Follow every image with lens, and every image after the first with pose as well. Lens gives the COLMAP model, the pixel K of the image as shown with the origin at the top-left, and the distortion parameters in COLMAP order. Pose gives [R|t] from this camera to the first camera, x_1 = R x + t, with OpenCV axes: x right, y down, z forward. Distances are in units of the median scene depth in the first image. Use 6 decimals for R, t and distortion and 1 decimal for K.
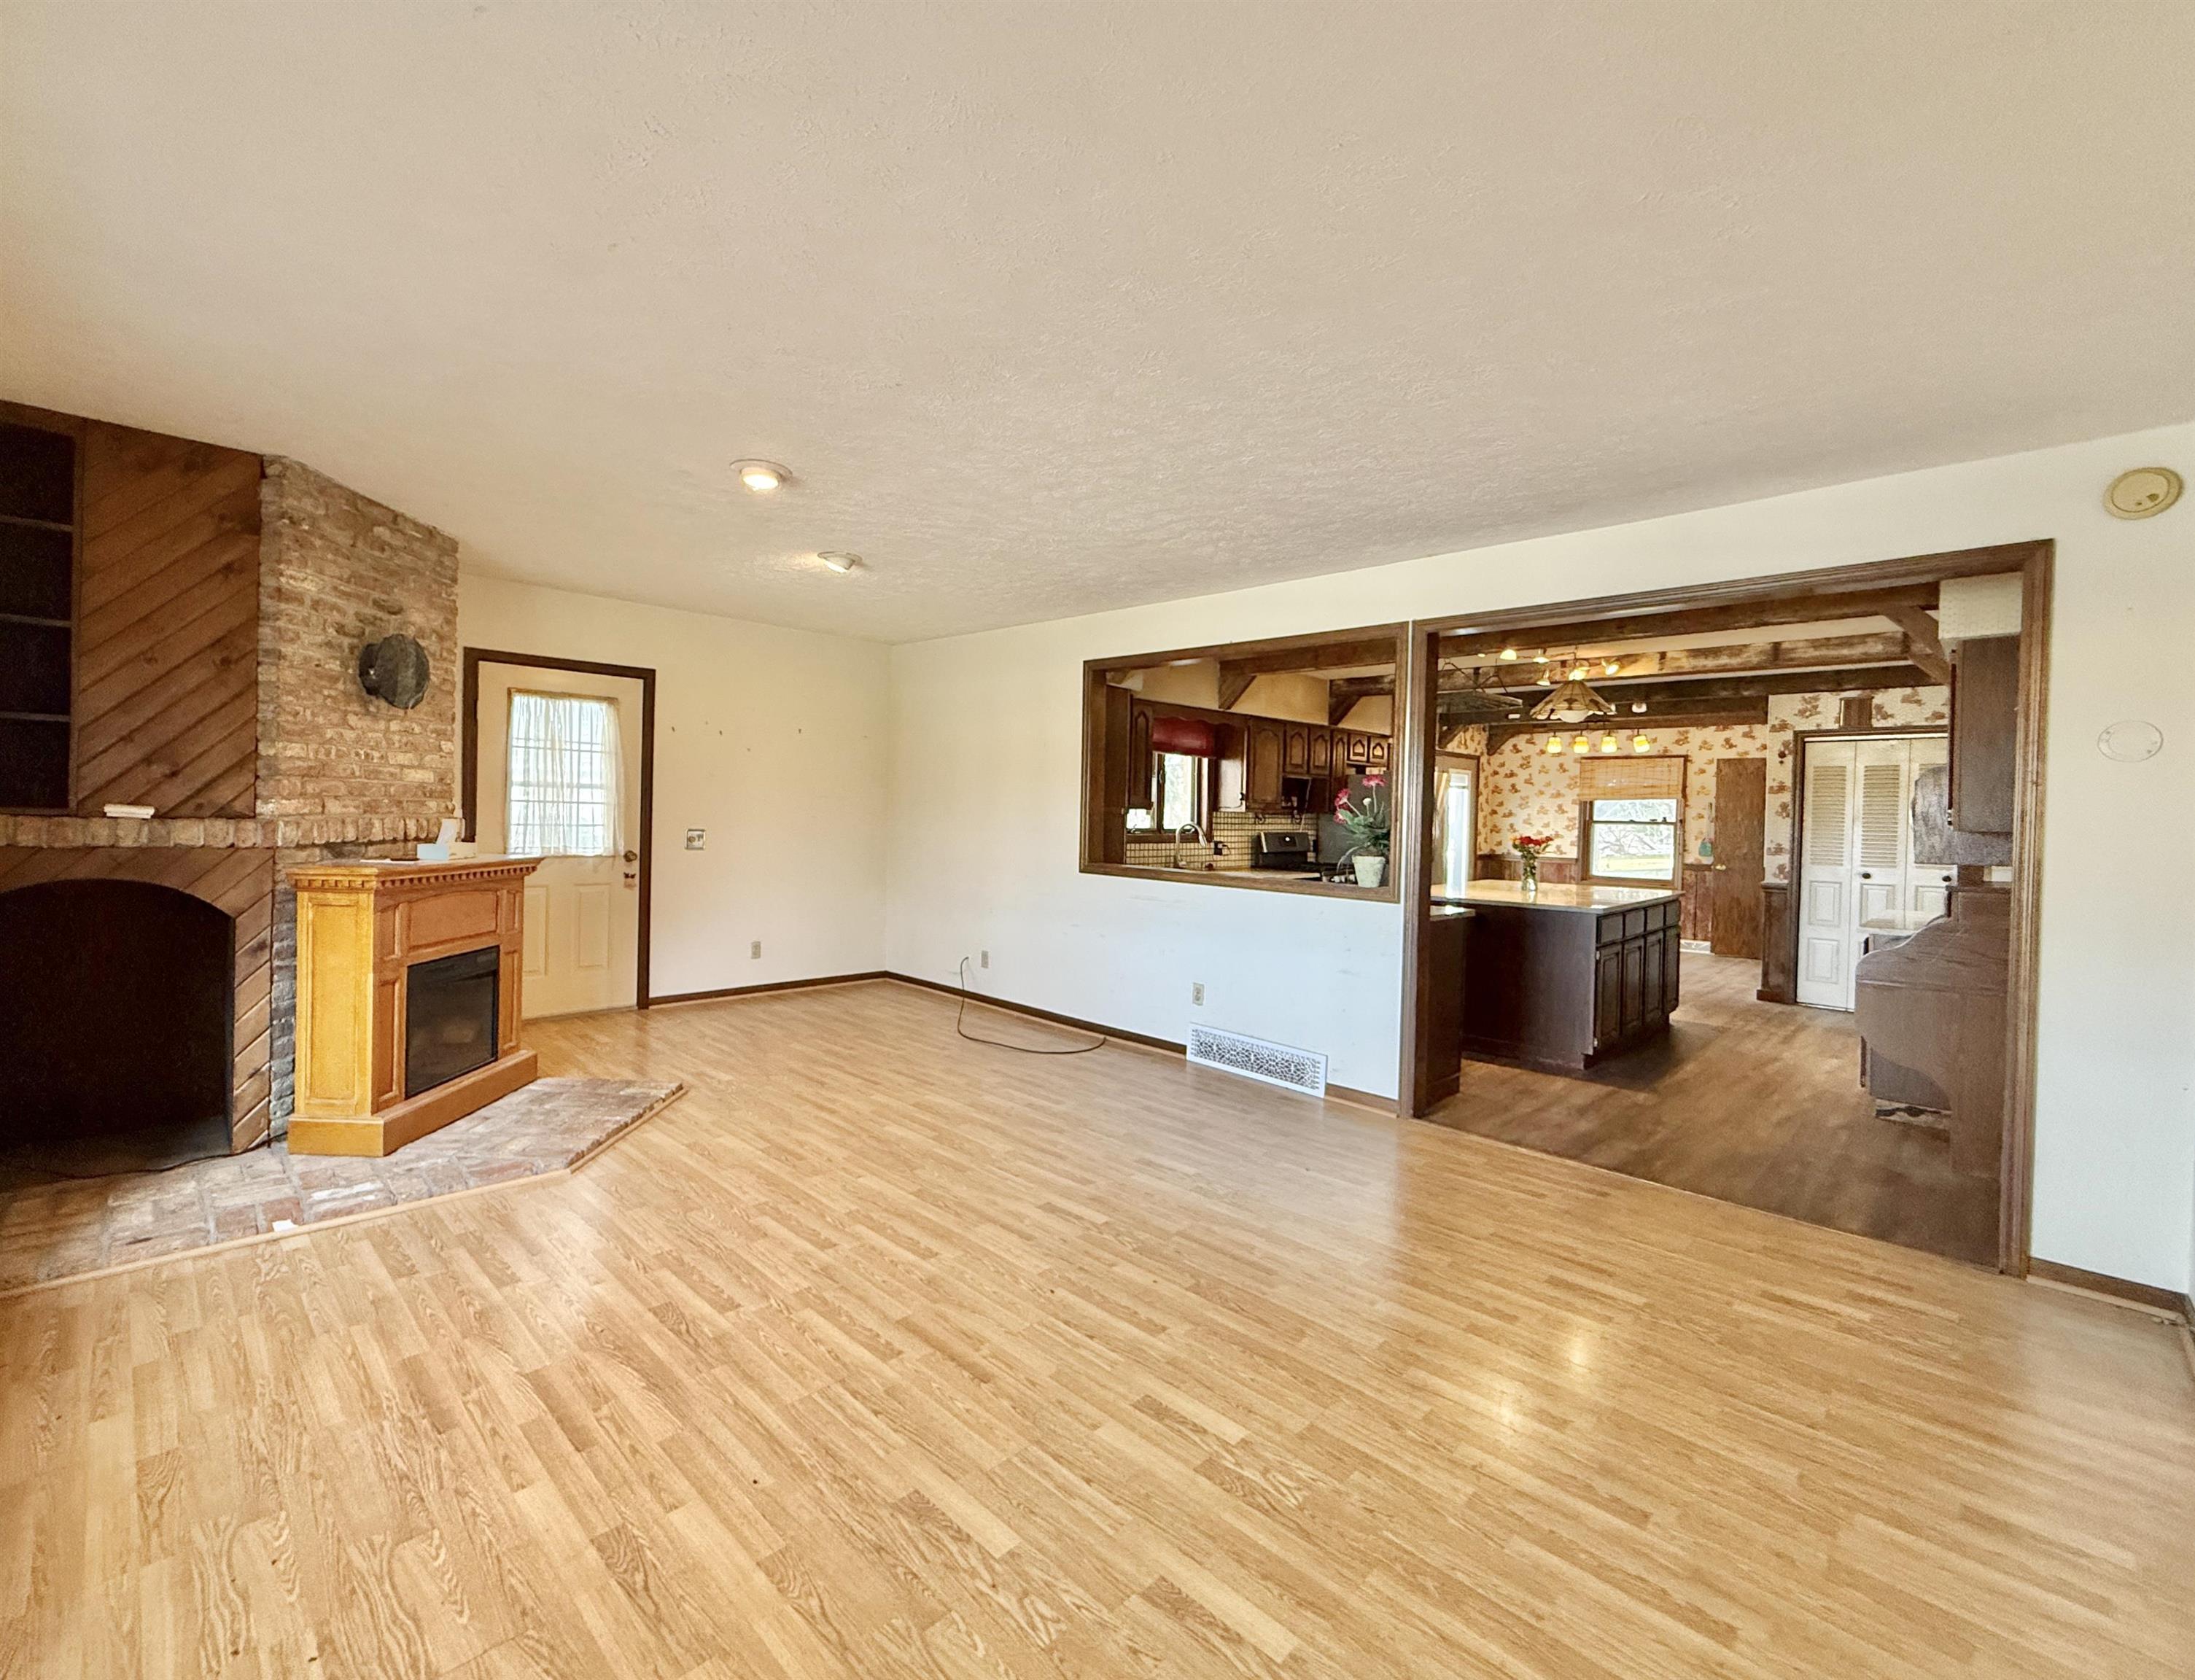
lens RADIAL K [[951.5, 0, 1029.1], [0, 951.5, 826.1], [0, 0, 1]] dist [-0.001123, 0.000265]
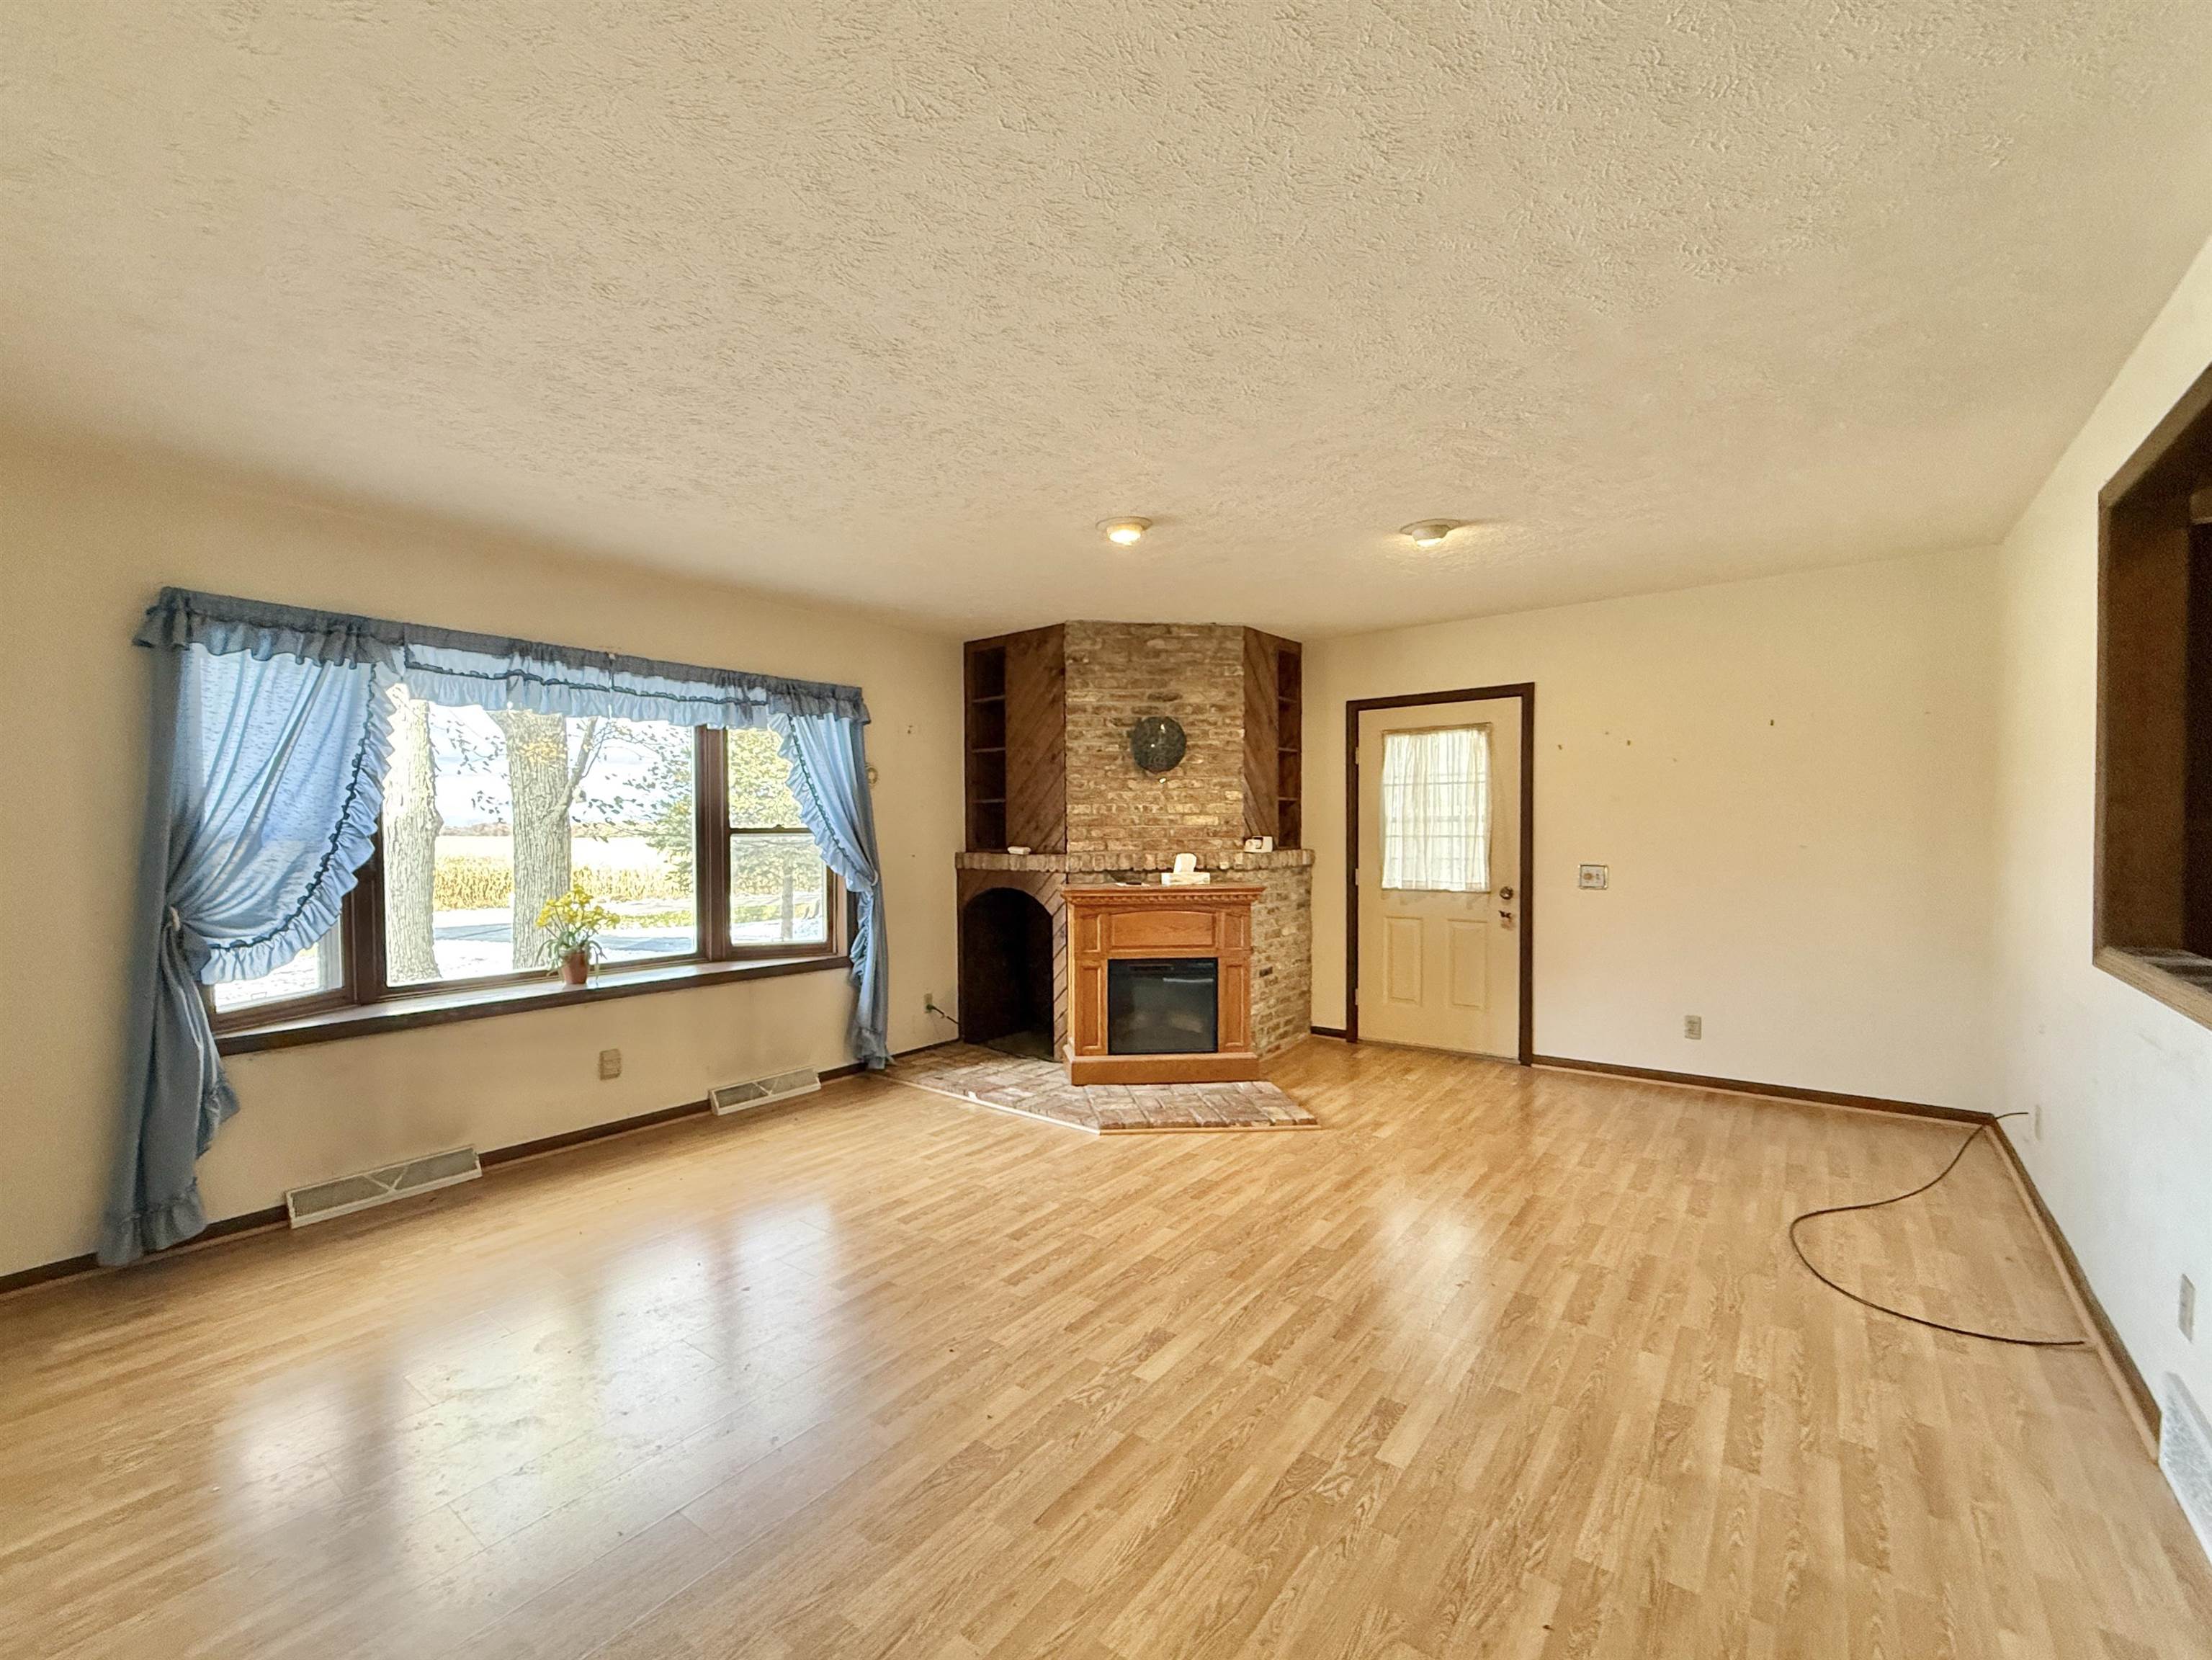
lens RADIAL K [[955.6, 0, 1018.6], [0, 955.6, 867.2], [0, 0, 1]] dist [0.000463, 0.000127]
pose [[0.108410, 0.009091, -0.994065, 0.596616], [-0.003197, 0.999956, 0.008796, 0.000180], [0.994101, 0.002225, 0.108434, 0.589292]]
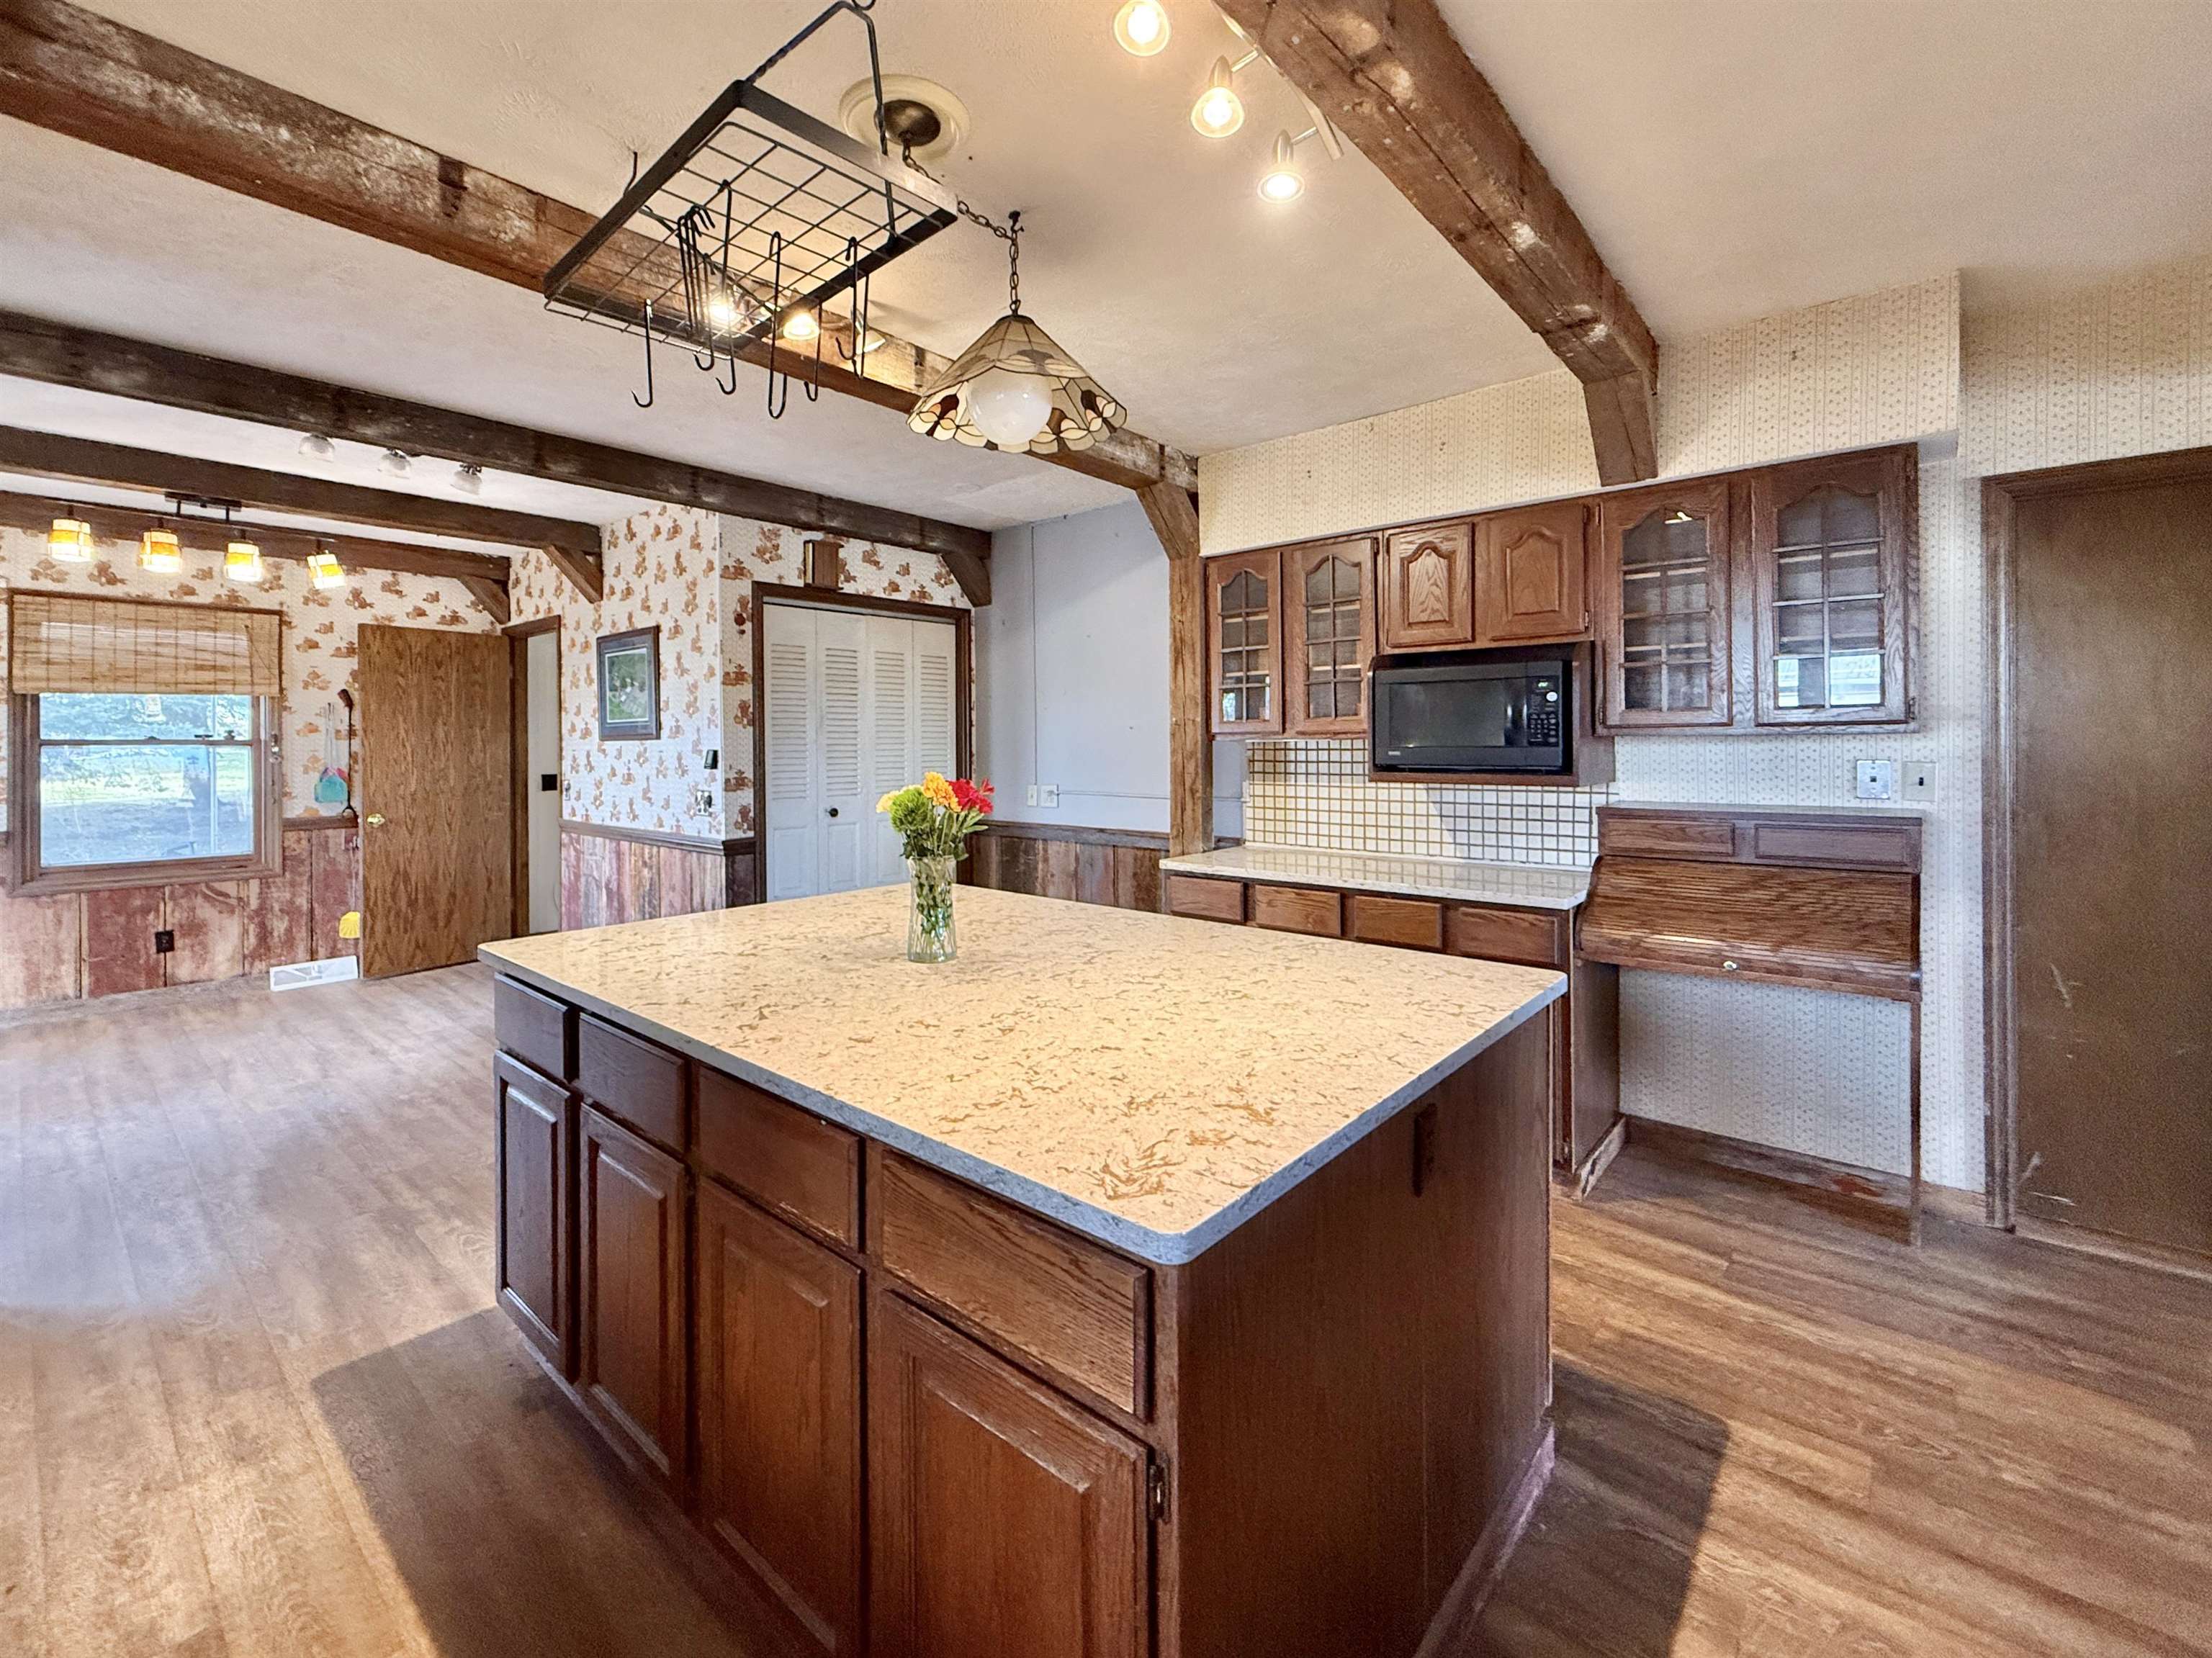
lens RADIAL K [[951.5, 0, 1068.7], [0, 951.5, 743.9], [0, 0, 1]] dist [-0.001072, -0.000192]
pose [[-0.078366, -0.018988, 0.996744, 0.324136], [0.018705, 0.999615, 0.020513, -0.010786], [-0.996749, 0.020252, -0.077980, 1.451232]]
